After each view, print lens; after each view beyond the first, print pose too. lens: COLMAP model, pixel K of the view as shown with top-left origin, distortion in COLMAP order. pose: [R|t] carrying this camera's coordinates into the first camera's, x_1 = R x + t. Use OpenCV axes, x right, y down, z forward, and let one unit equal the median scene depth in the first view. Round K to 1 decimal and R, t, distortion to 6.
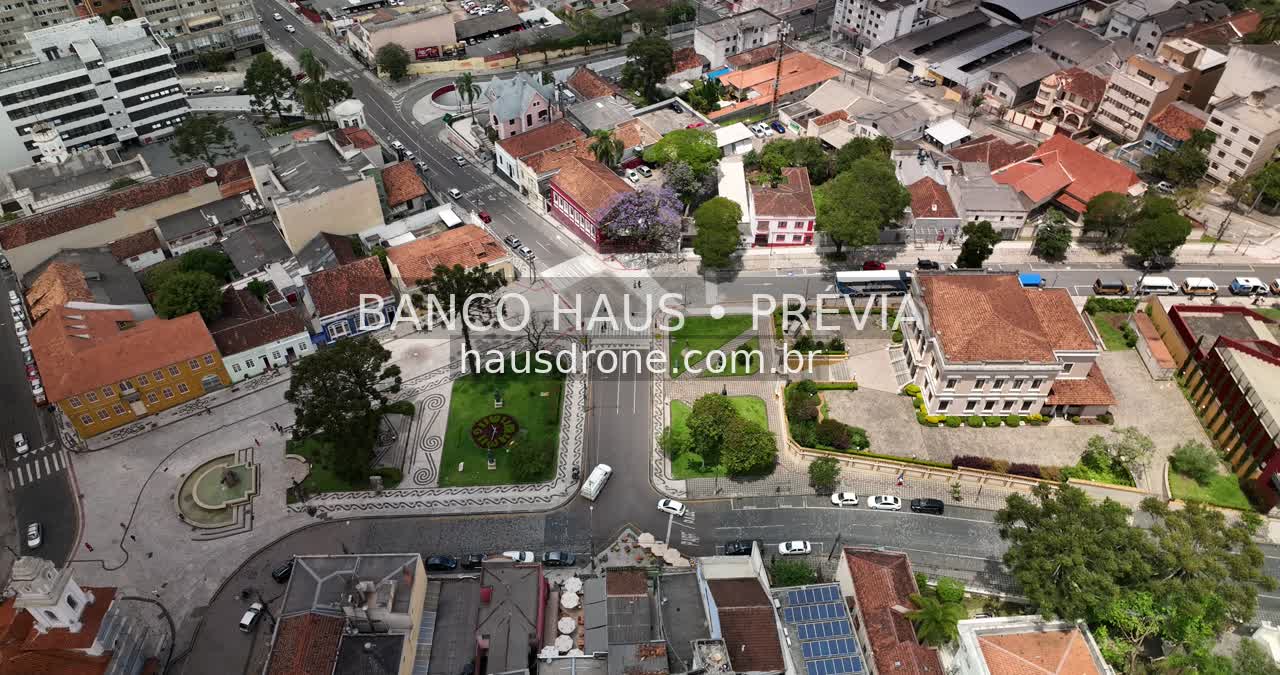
lens RADIAL K [[903.2, 0, 636.2], [0, 903.2, 339.0], [0, 0, 1]] dist [-0.002369, 0.025890]
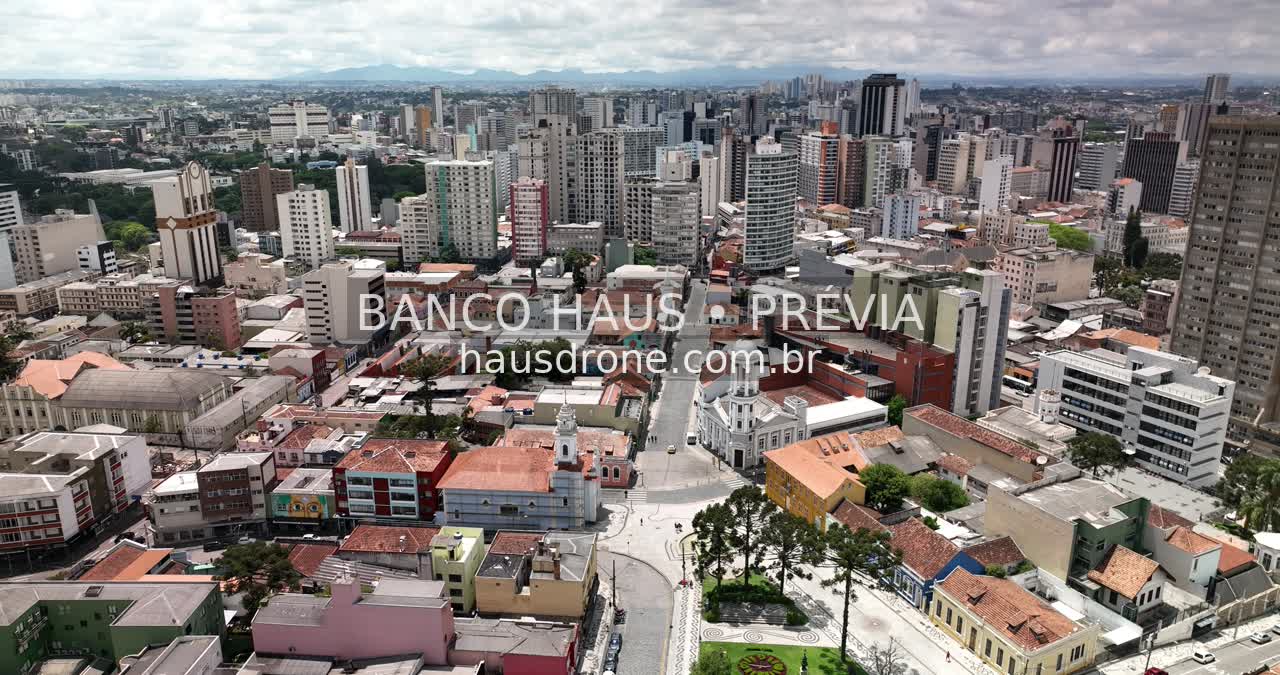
lens RADIAL K [[903.2, 0, 635.1], [0, 903.2, 334.0], [0, 0, 1]] dist [-0.002369, 0.025890]
pose [[-0.118703, 0.273102, -0.954633, 0.602744], [-0.690565, 0.668123, 0.277004, -0.272762], [0.713463, 0.692118, 0.109287, 0.497815]]
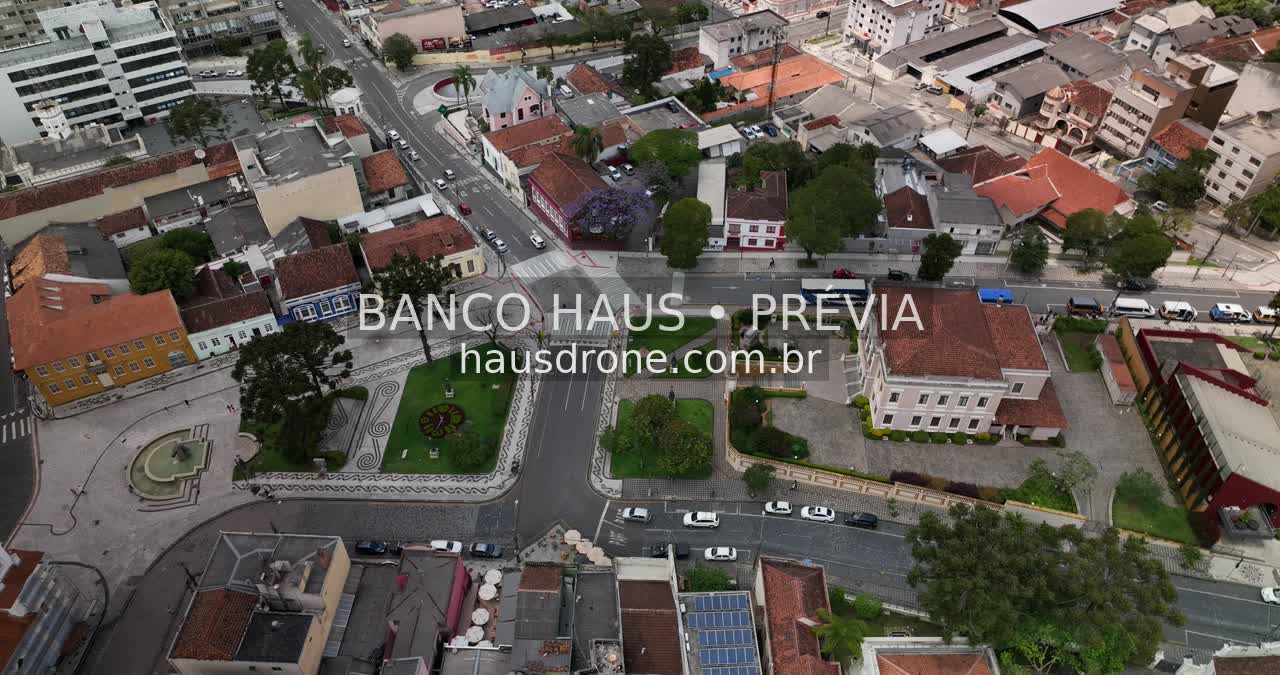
lens RADIAL K [[903.2, 0, 636.9], [0, 903.2, 340.0], [0, 0, 1]] dist [-0.002369, 0.025890]
pose [[0.997366, 0.048972, -0.053506, 0.099082], [-0.048794, 0.998798, 0.004630, -0.002982], [0.053668, -0.002007, 0.998557, 0.003517]]
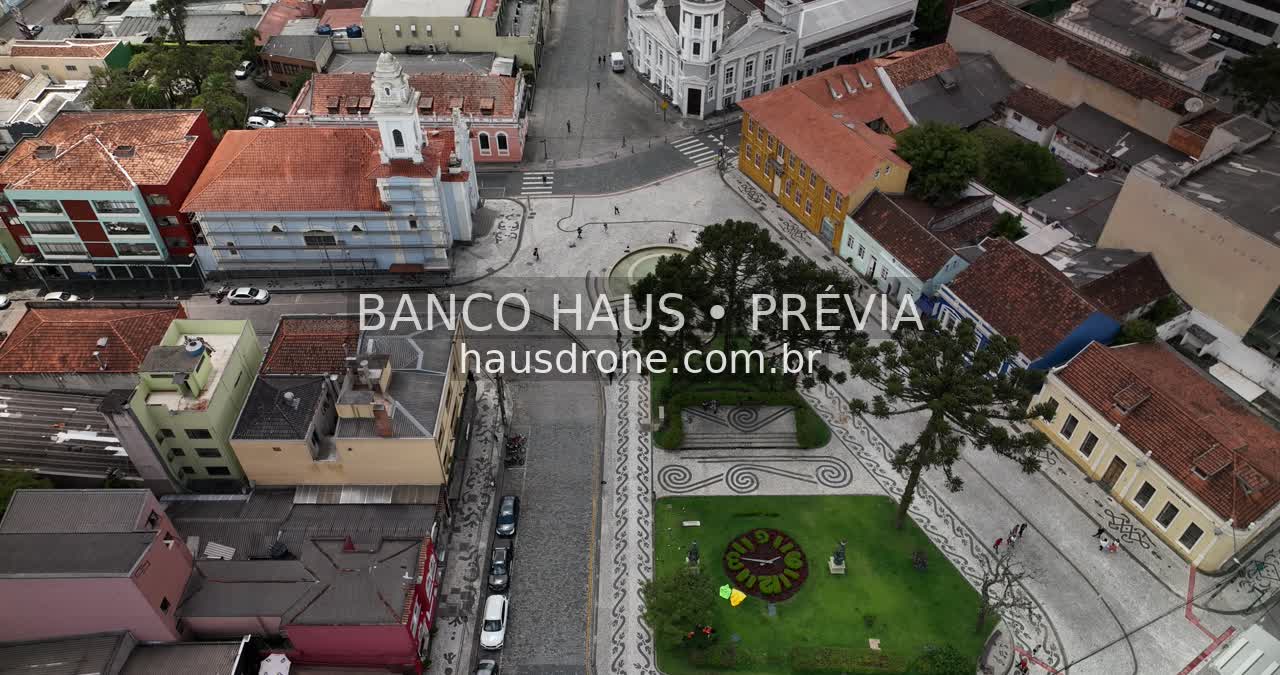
lens RADIAL K [[903.2, 0, 636.5], [0, 903.2, 342.8], [0, 0, 1]] dist [-0.002369, 0.025890]
pose [[-0.023025, 0.698274, -0.715461, 0.128630], [-0.694803, 0.503392, 0.513659, -0.171616], [0.718832, 0.508931, 0.473572, 0.552233]]
